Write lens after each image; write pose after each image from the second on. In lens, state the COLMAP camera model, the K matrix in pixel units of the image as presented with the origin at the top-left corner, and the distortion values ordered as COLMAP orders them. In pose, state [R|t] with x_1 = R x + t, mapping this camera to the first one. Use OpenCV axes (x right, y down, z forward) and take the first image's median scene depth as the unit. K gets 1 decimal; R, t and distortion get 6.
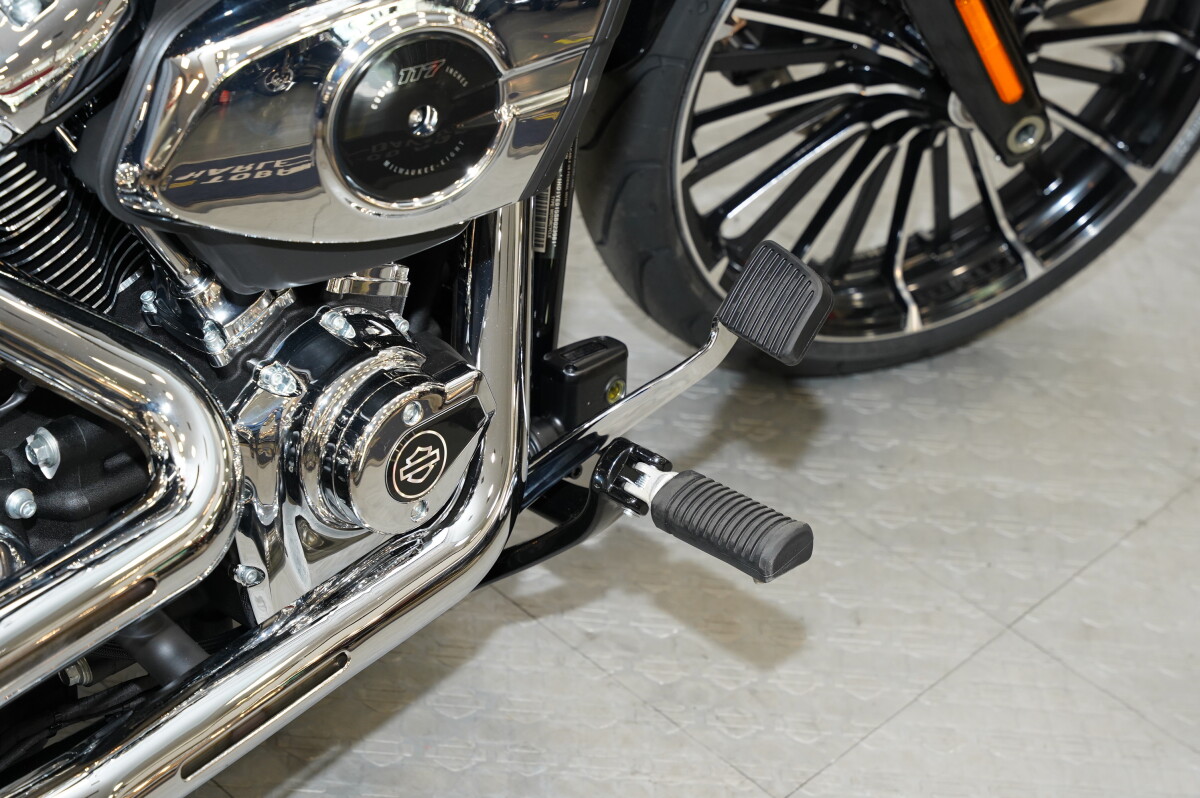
lens RADIAL K [[2320.6, 0, 600.0], [0, 2320.6, 399.0], [0, 0, 1]] dist [0.024665, 0.159944]
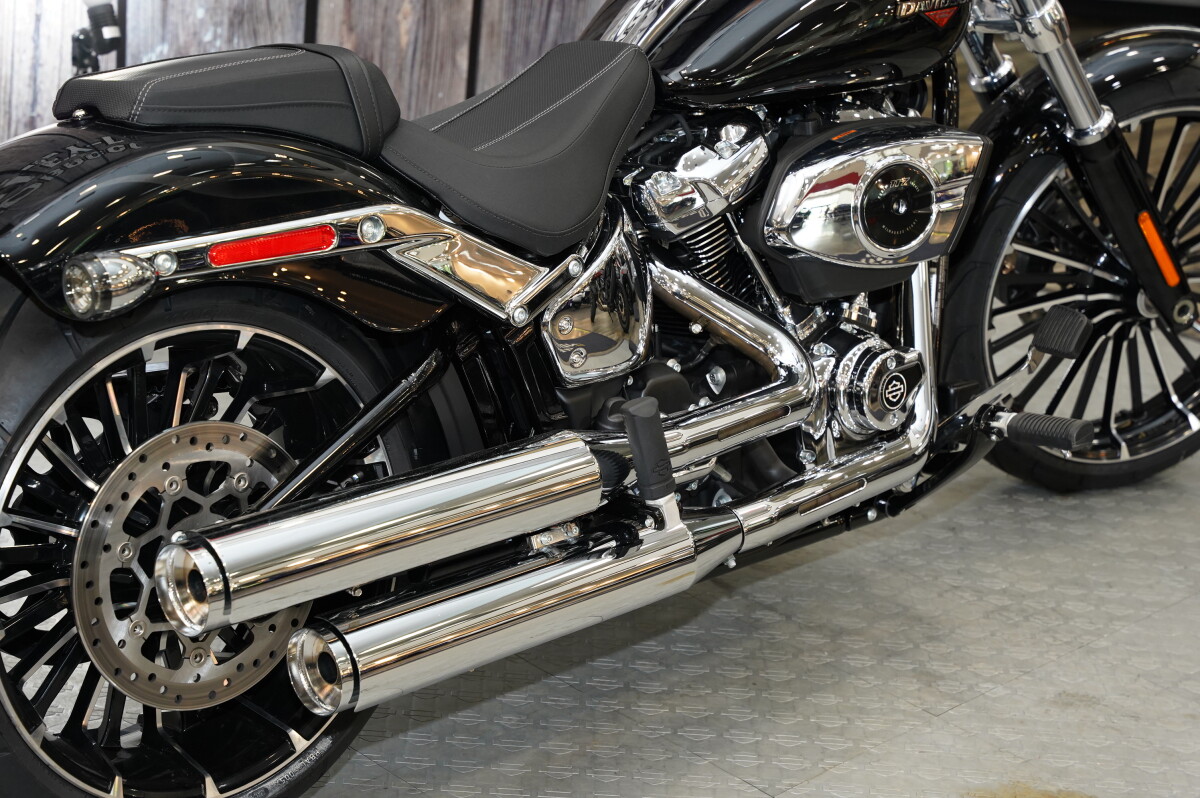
lens RADIAL K [[2320.6, 0, 600.0], [0, 2320.6, 399.0], [0, 0, 1]] dist [0.024665, 0.159944]
pose [[0.997936, -0.037485, -0.052136, -0.165816], [0.020704, 0.956397, -0.291334, 0.448052], [0.060784, 0.289654, 0.955200, -0.678485]]
